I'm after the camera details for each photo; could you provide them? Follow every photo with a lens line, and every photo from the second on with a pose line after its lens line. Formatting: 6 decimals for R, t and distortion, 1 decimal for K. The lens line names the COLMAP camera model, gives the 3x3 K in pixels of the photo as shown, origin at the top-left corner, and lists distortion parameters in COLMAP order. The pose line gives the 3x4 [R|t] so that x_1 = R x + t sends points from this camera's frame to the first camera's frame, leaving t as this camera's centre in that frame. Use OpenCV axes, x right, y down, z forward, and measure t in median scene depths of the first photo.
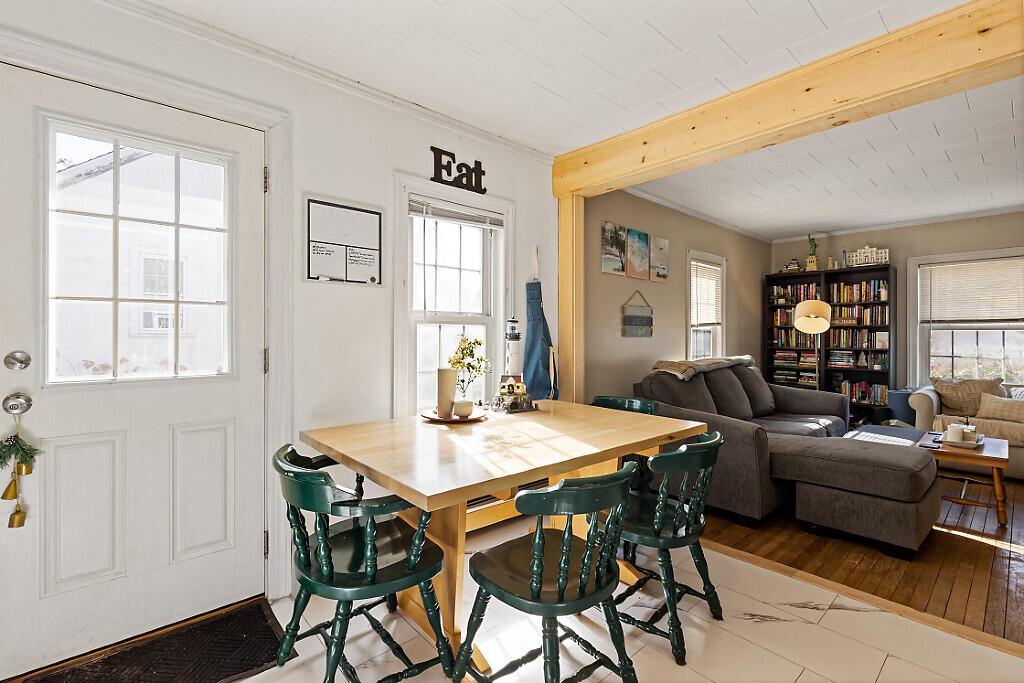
lens RADIAL K [[455.3, 0, 509.7], [0, 455.3, 336.2], [0, 0, 1]] dist [0.000644, 0.000004]
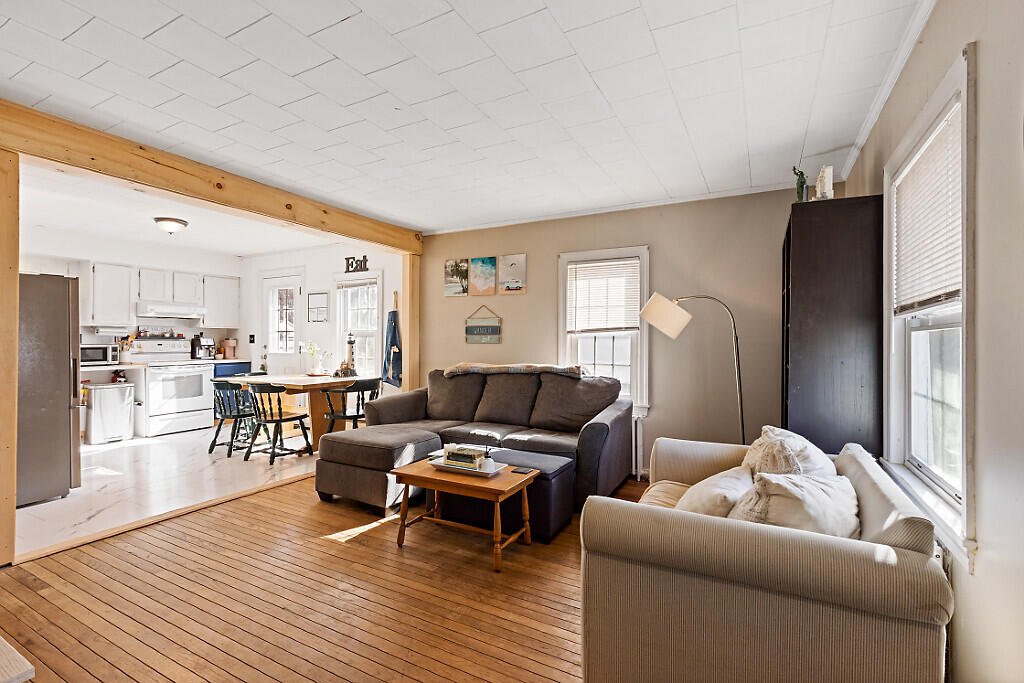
lens RADIAL K [[465.6, 0, 512.2], [0, 465.6, 335.8], [0, 0, 1]] dist [0.001394, -0.000150]
pose [[0.347873, -0.003239, -0.937536, 1.926481], [-0.001303, 0.999991, -0.003939, -0.016865], [0.937541, 0.002592, 0.347866, 0.818950]]
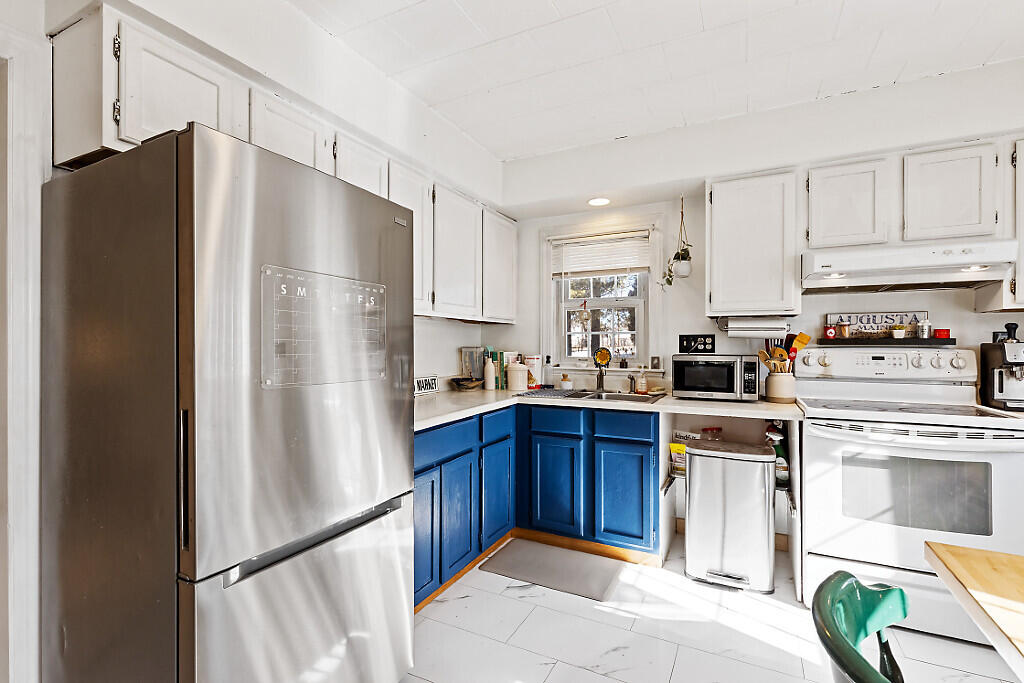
lens RADIAL K [[469.5, 0, 513.1], [0, 469.5, 346.8], [0, 0, 1]] dist [0.001044, 0.000026]
pose [[-0.927653, -0.000772, -0.373443, 0.326420], [-0.001146, 0.999999, 0.000780, -0.004316], [0.373442, 0.001152, -0.927653, 0.586614]]
